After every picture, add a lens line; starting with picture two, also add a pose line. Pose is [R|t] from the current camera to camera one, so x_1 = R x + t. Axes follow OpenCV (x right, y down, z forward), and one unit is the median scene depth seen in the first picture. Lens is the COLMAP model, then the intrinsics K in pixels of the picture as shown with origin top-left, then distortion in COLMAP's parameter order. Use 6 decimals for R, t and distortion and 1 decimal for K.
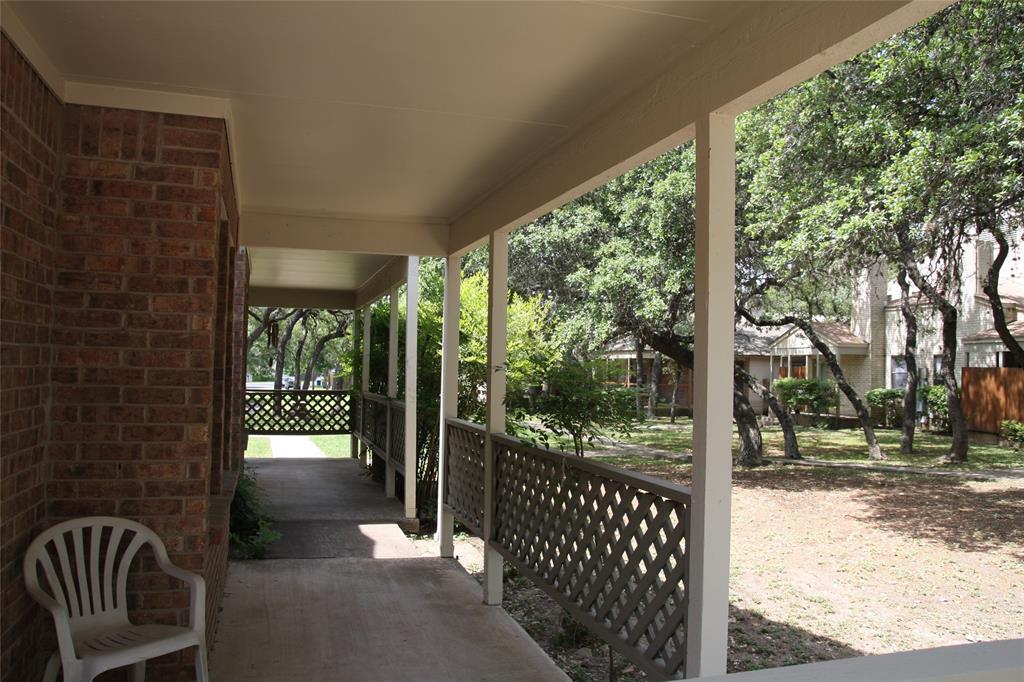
lens RADIAL K [[792.6, 0, 512.0], [0, 792.6, 341.0], [0, 0, 1]] dist [-0.002195, -0.000600]
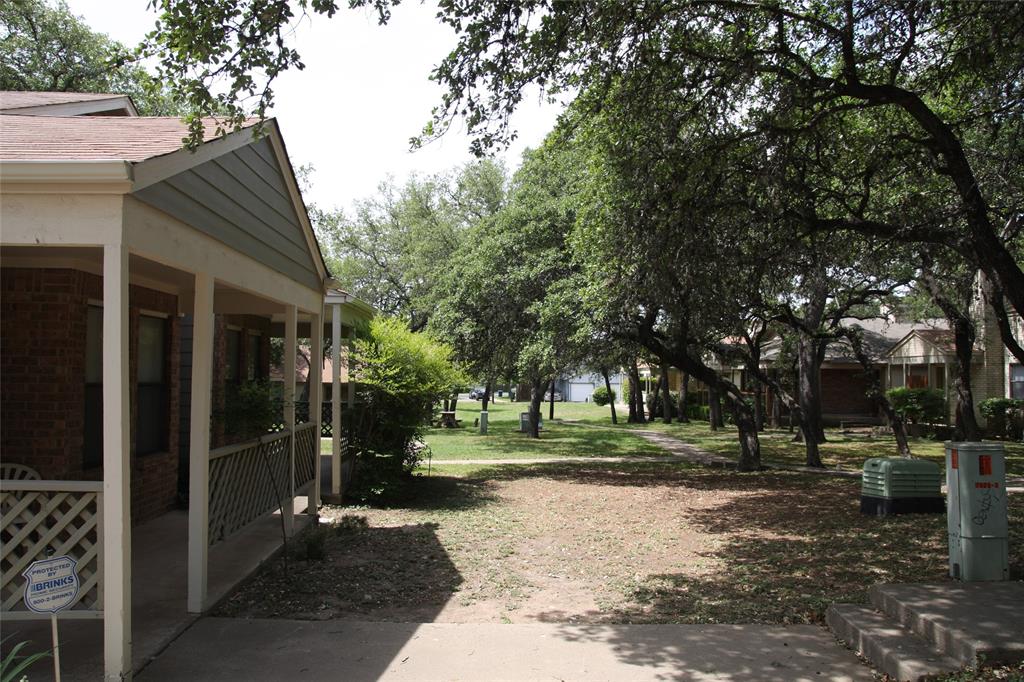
lens RADIAL K [[792.6, 0, 512.0], [0, 792.6, 341.0], [0, 0, 1]] dist [-0.002195, -0.000600]
pose [[0.976141, -0.023472, -0.215864, 1.174829], [0.020145, 0.999642, -0.017600, -0.039042], [0.216200, 0.012832, 0.976265, -0.733274]]
